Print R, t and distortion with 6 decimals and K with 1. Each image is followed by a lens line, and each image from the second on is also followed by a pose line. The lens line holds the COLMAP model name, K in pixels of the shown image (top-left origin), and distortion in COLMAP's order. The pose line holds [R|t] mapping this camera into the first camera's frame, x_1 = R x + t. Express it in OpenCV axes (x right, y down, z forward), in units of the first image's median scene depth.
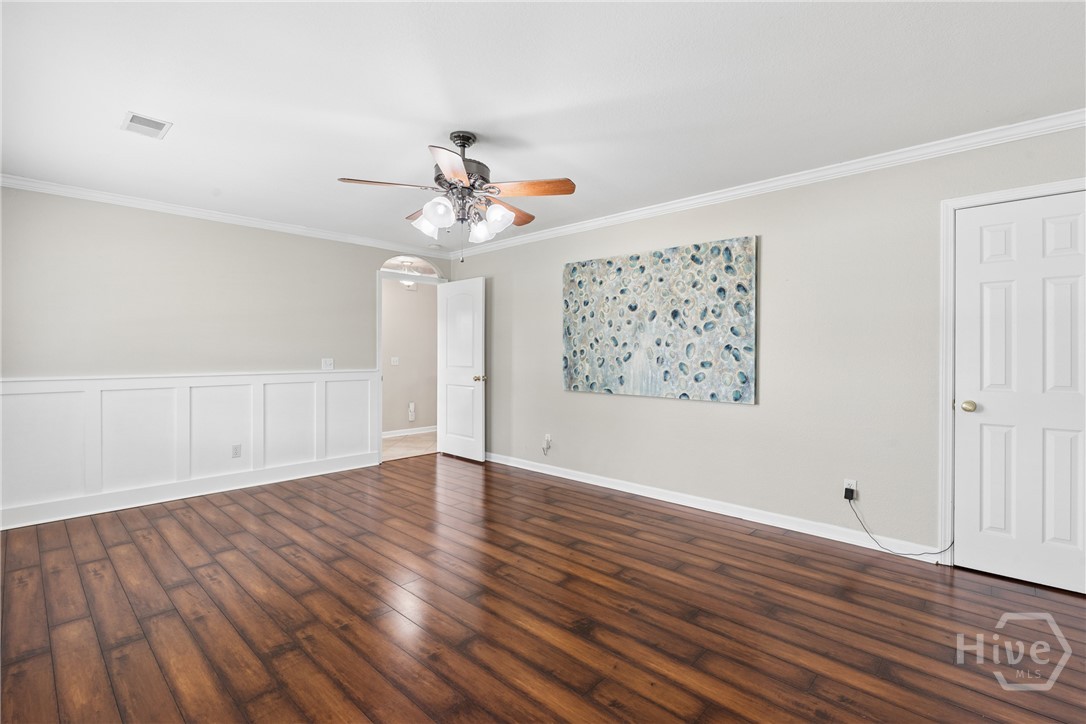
lens RADIAL K [[519.2, 0, 542.0], [0, 519.2, 357.5], [0, 0, 1]] dist [-0.003649, 0.000135]
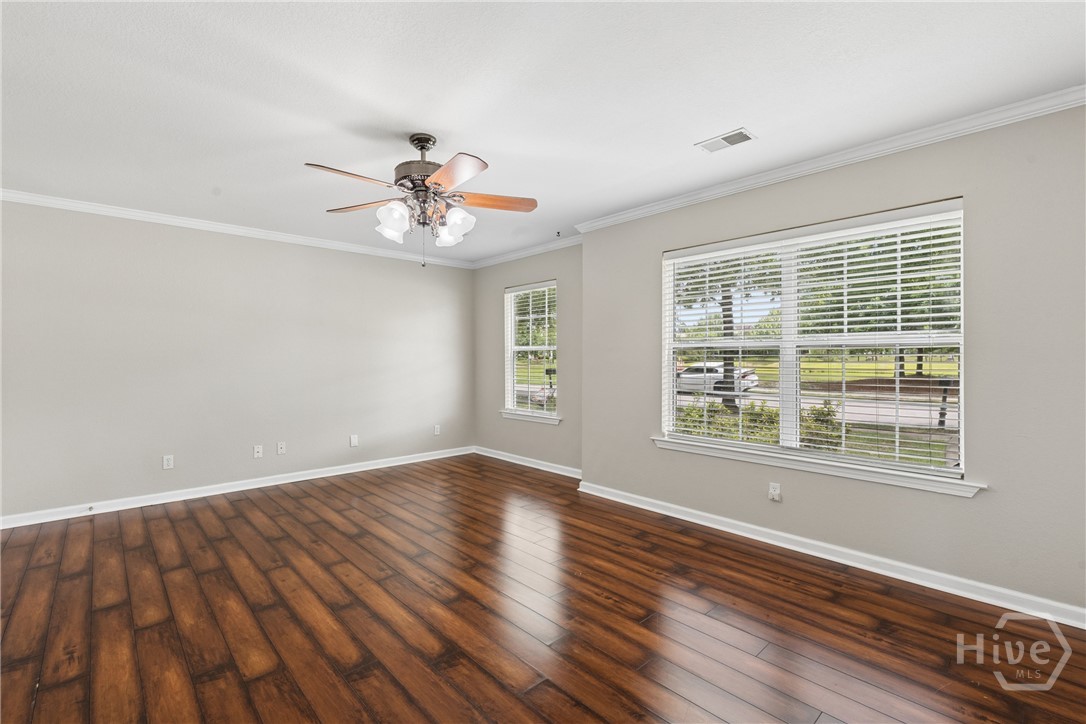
lens RADIAL K [[483.1, 0, 544.1], [0, 483.1, 360.9], [0, 0, 1]] dist [-0.003694, -0.000388]
pose [[-0.998505, -0.000621, 0.054659, -0.454396], [0.000069, 0.999920, 0.012632, -0.017522], [-0.054662, 0.012617, -0.998425, 1.992758]]
